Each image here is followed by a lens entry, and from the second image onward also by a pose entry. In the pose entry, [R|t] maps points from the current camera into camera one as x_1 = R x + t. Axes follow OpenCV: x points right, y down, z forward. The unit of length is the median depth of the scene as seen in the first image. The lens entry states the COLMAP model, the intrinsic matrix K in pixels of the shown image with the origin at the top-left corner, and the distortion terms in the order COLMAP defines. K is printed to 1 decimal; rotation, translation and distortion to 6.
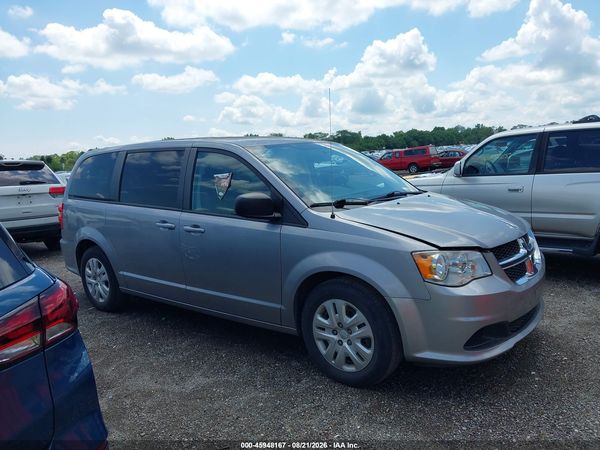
lens RADIAL K [[478.9, 0, 300.0], [0, 478.9, 225.0], [0, 0, 1]] dist [0.000466, -0.004614]
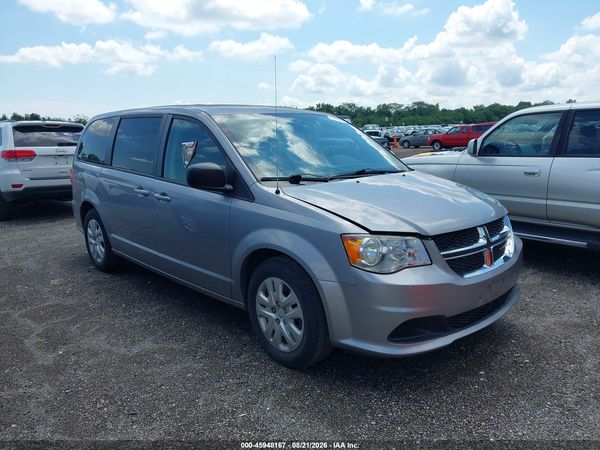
lens RADIAL K [[480.3, 0, 300.0], [0, 480.3, 225.0], [0, 0, 1]] dist [-0.005033, 0.001667]
pose [[0.988283, 0.063200, -0.138932, 0.137500], [-0.054855, 0.996498, 0.063105, -0.008091], [0.142434, -0.054744, 0.988289, 0.027172]]
